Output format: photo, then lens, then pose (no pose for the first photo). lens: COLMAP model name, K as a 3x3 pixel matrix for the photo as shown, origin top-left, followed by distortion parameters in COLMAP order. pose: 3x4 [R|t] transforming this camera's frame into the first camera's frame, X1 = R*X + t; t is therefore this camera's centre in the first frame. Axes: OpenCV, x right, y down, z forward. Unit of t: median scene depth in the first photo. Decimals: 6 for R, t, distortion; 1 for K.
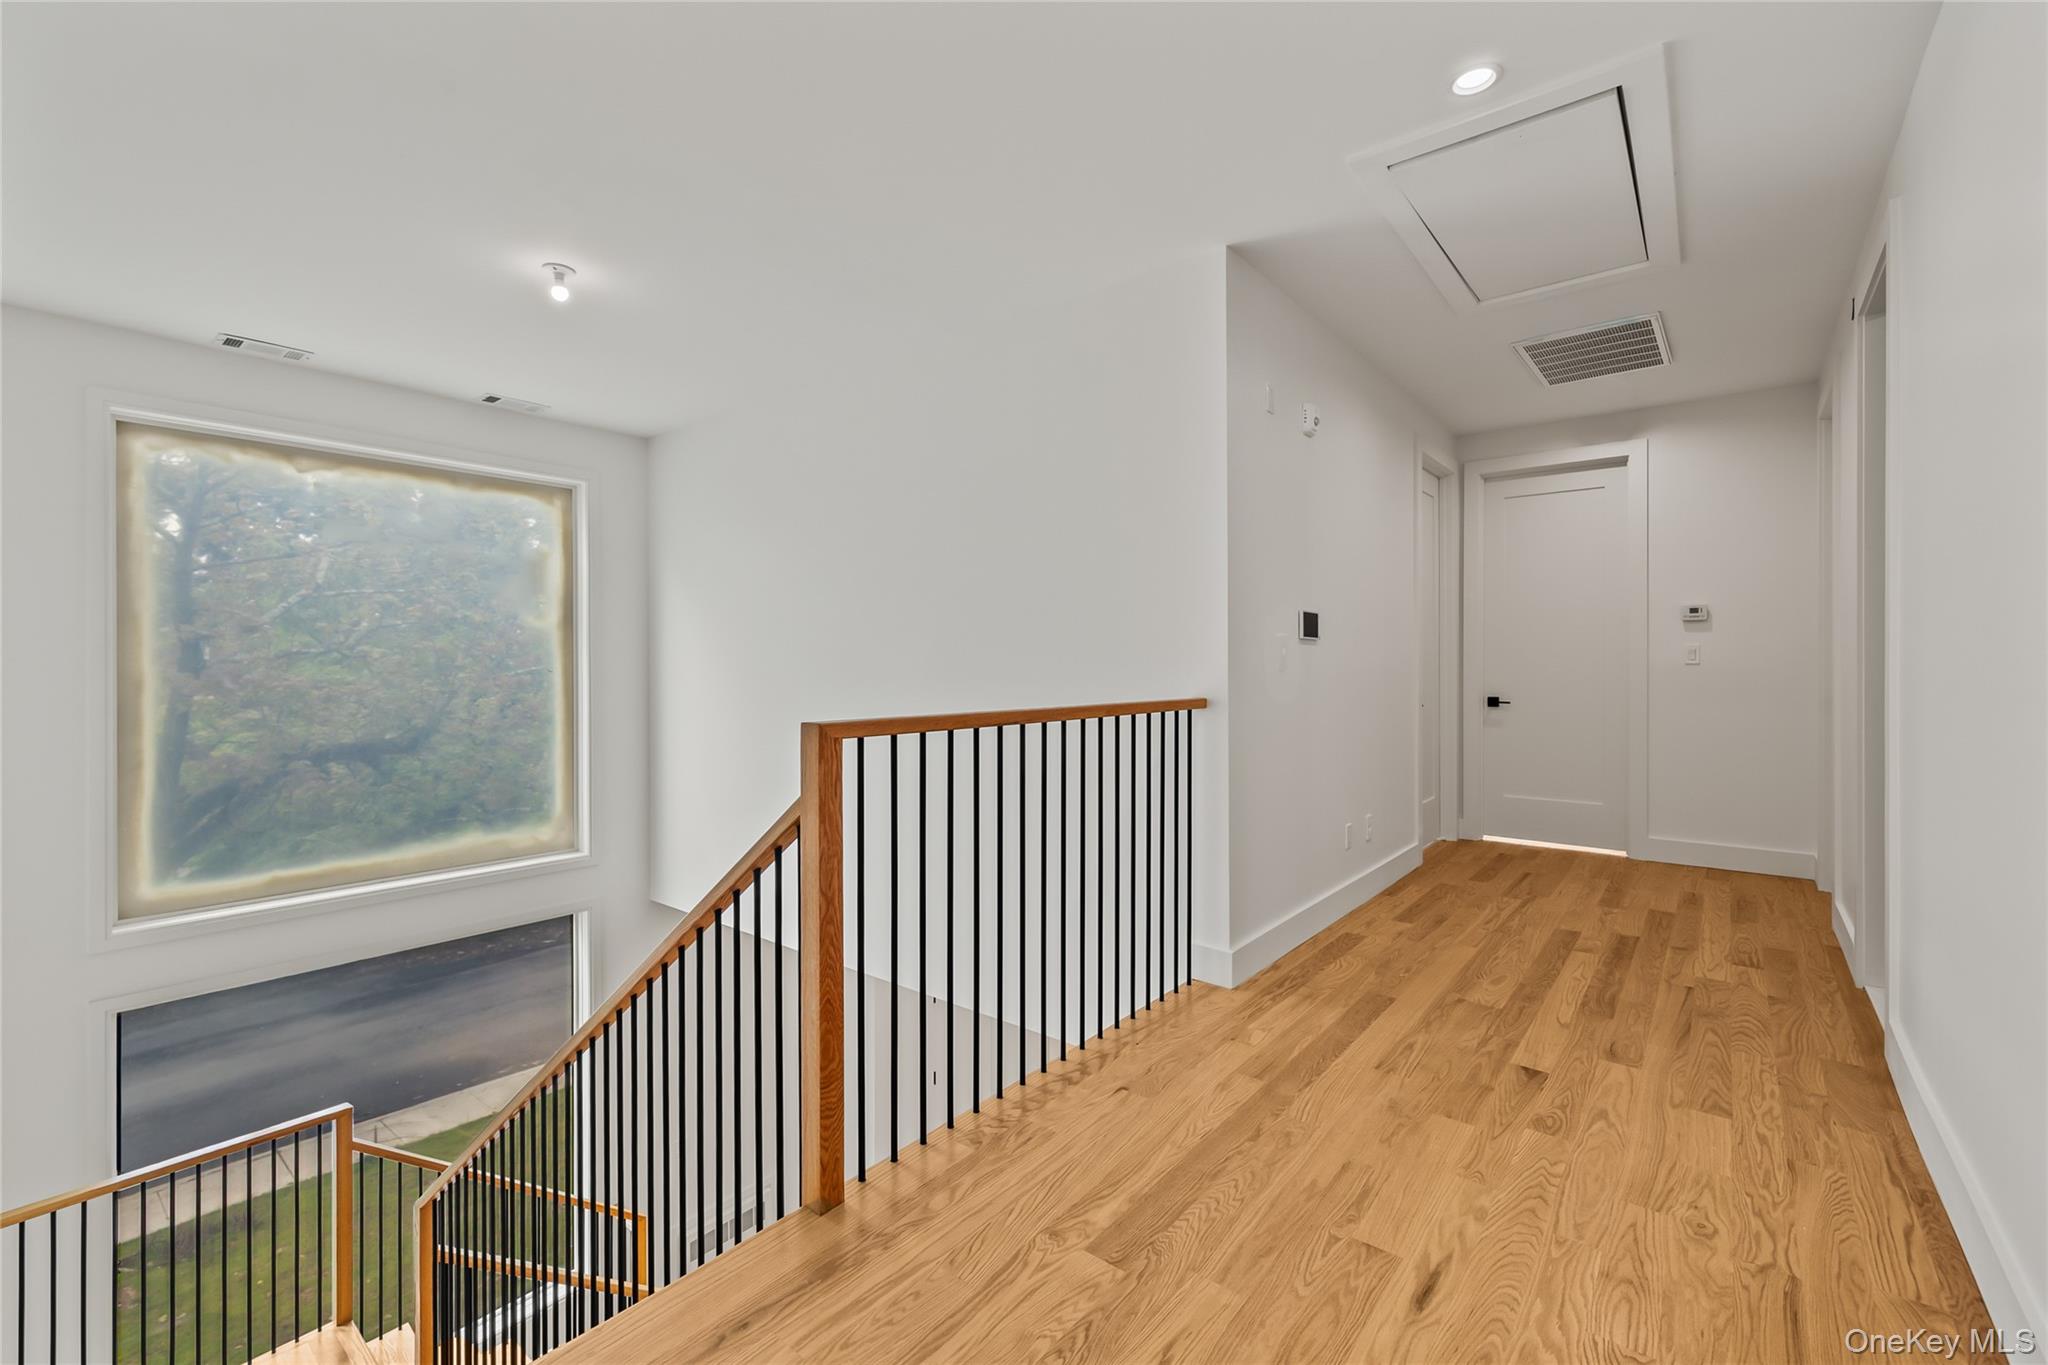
lens RADIAL K [[865.3, 0, 1012.8], [0, 865.3, 671.5], [0, 0, 1]] dist [0.003746, 0.001280]
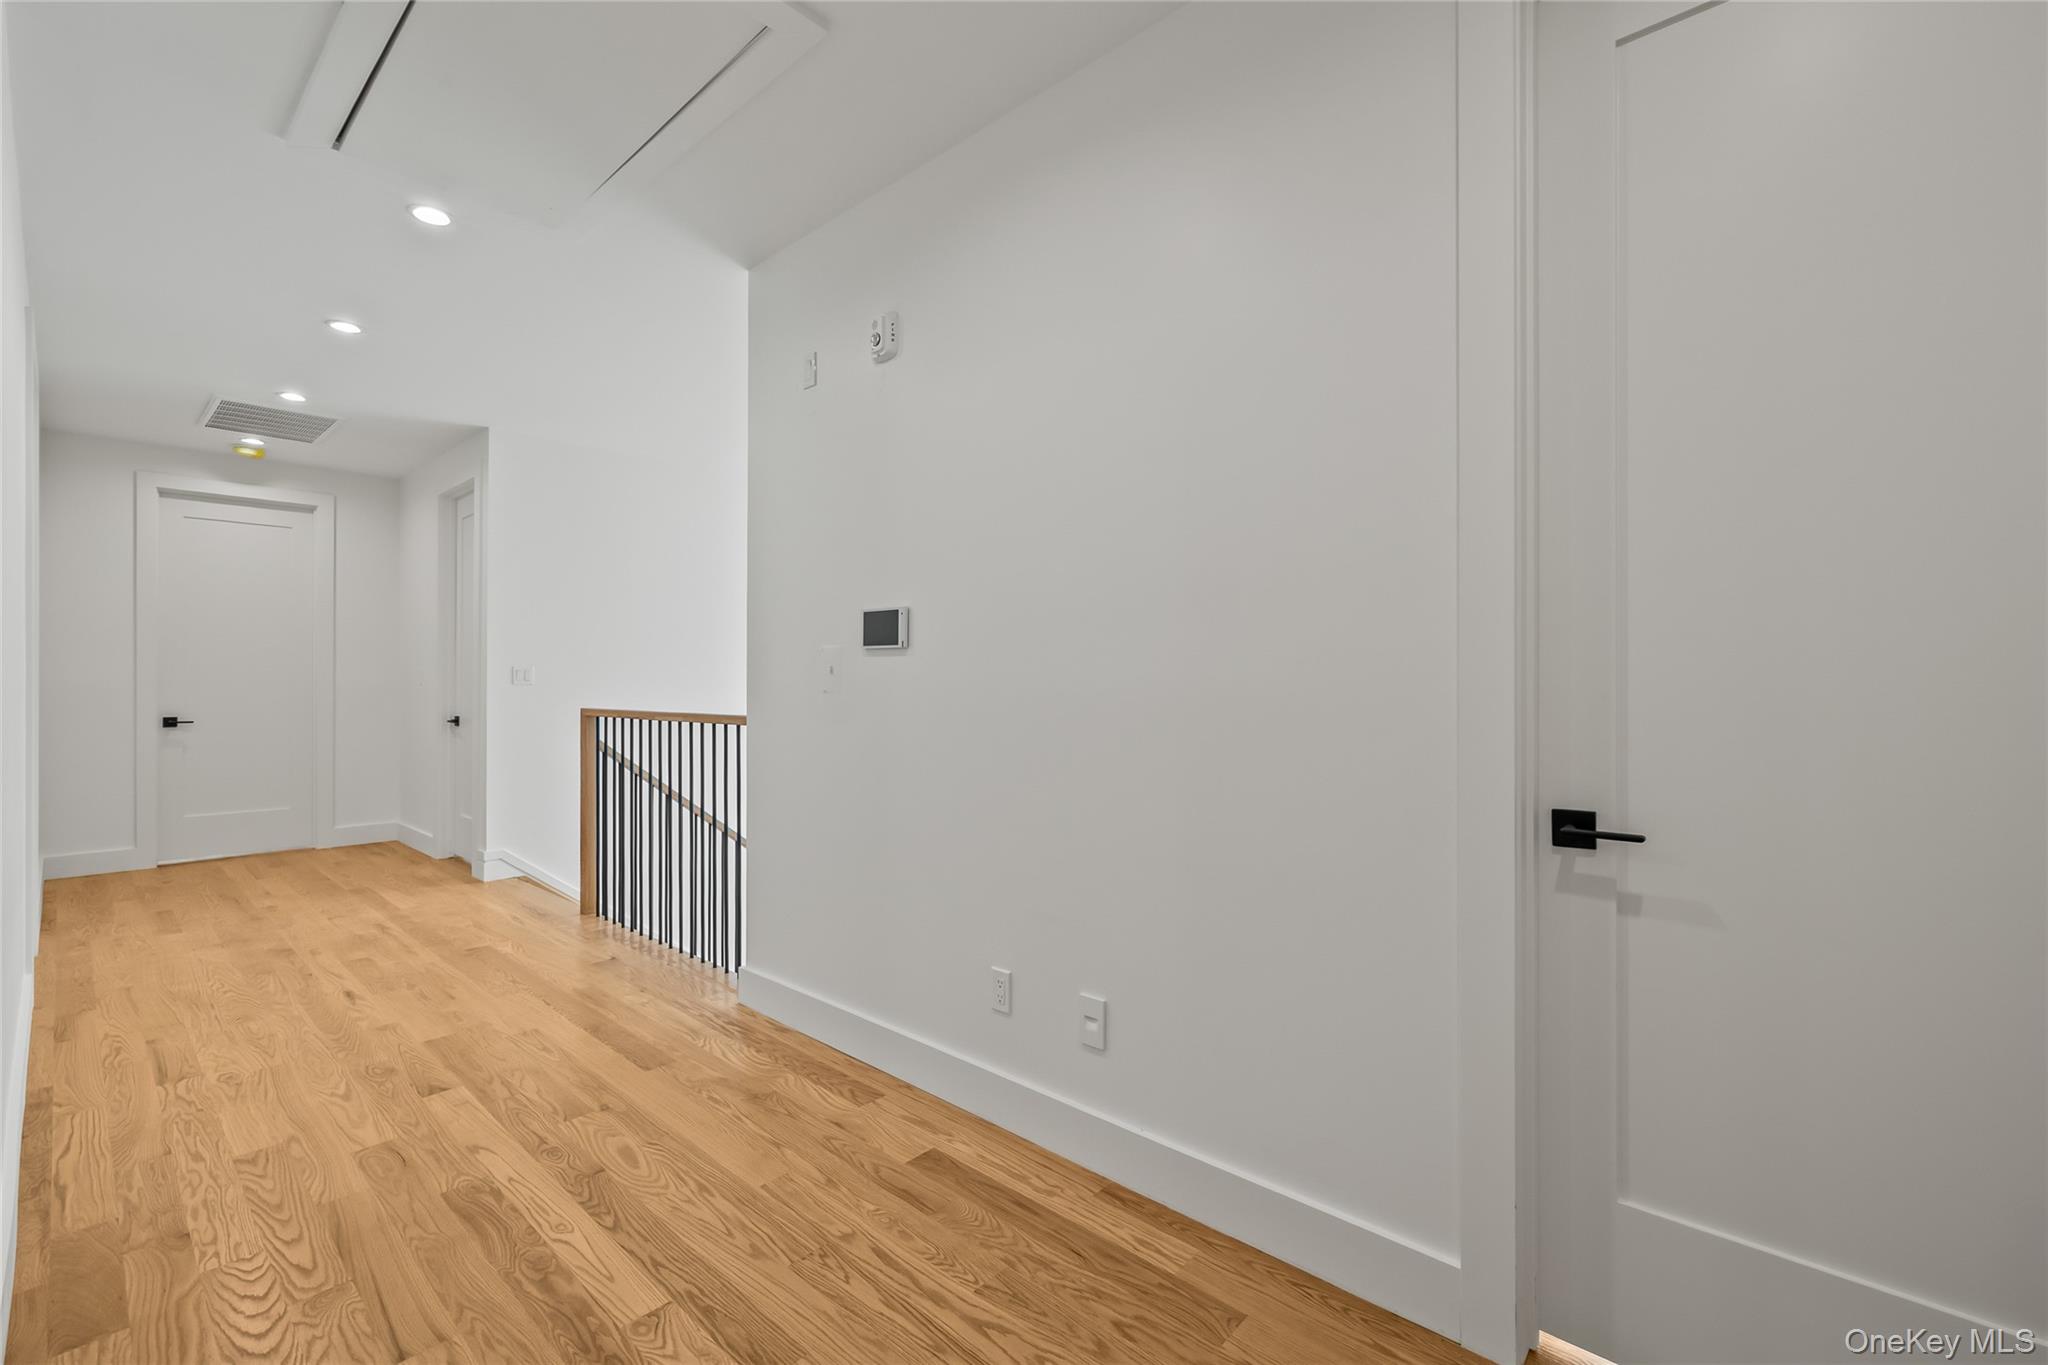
lens RADIAL K [[865.3, 0, 1012.7], [0, 865.3, 682.2], [0, 0, 1]] dist [0.003746, 0.001280]
pose [[-0.050535, 0.001317, -0.998721, 1.558320], [-0.005903, 0.999981, 0.001617, -0.016861], [0.998705, 0.005977, -0.050526, 1.704006]]
